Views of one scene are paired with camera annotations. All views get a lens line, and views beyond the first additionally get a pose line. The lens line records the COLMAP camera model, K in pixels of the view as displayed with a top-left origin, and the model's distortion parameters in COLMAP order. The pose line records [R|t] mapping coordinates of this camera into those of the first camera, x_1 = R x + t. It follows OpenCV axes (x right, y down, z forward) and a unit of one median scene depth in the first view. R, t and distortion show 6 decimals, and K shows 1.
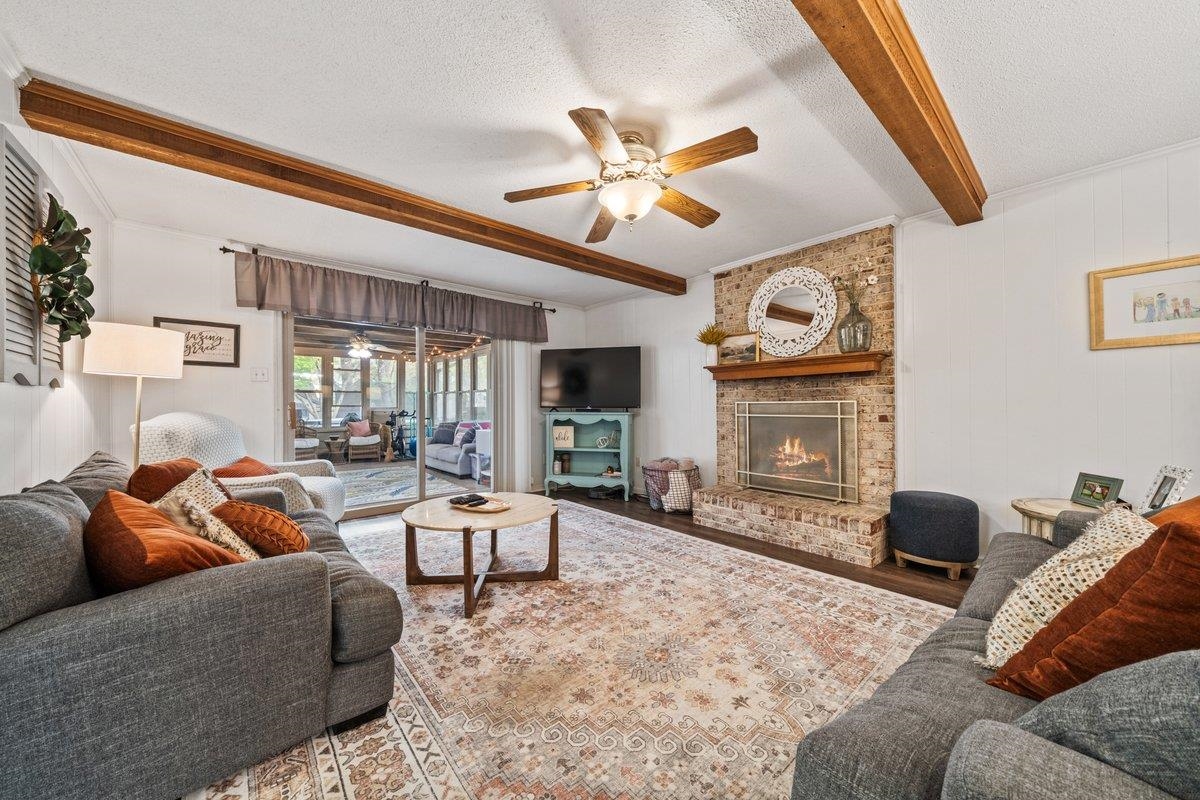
lens RADIAL K [[421.5, 0, 595.7], [0, 421.5, 400.0], [0, 0, 1]] dist [-0.001549, -0.000016]
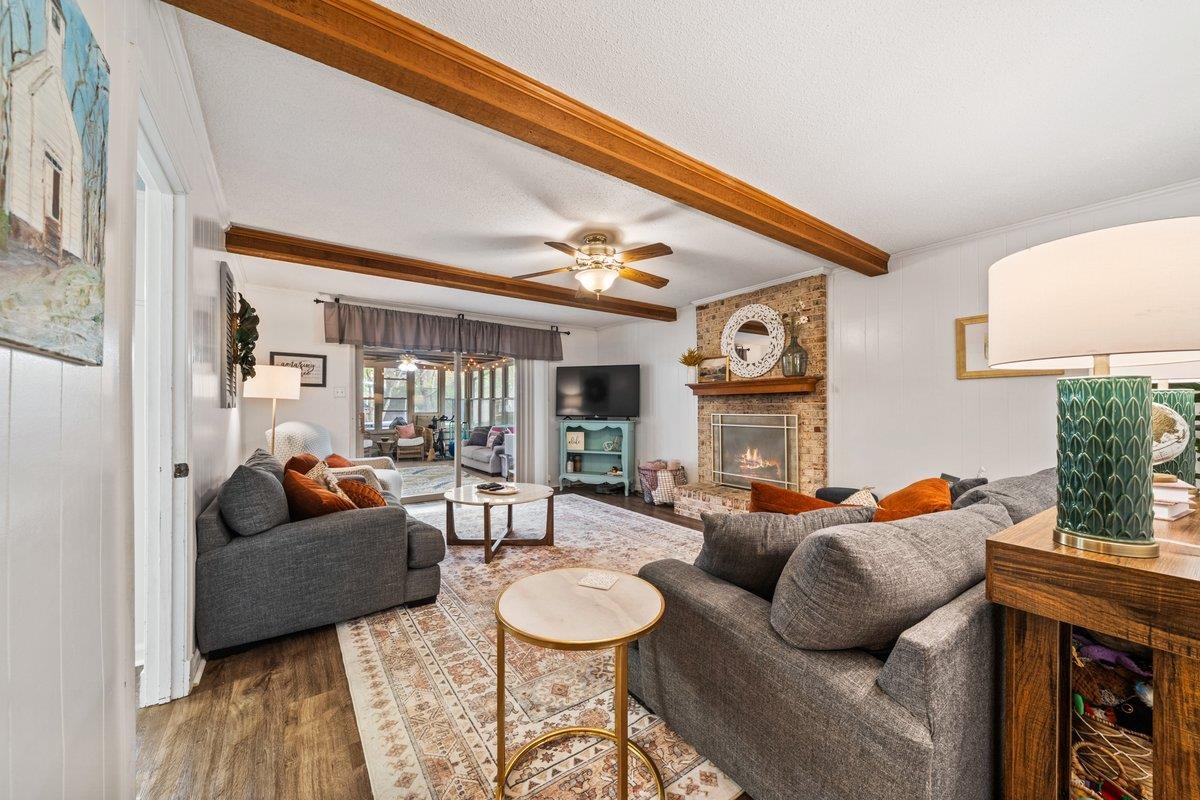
lens RADIAL K [[438.3, 0, 599.2], [0, 438.3, 402.1], [0, 0, 1]] dist [-0.000145, -0.000017]
pose [[0.996357, 0.002643, -0.085236, 0.138313], [-0.002510, 0.999995, 0.001672, -0.034331], [0.085240, -0.001452, 0.996359, -0.315249]]
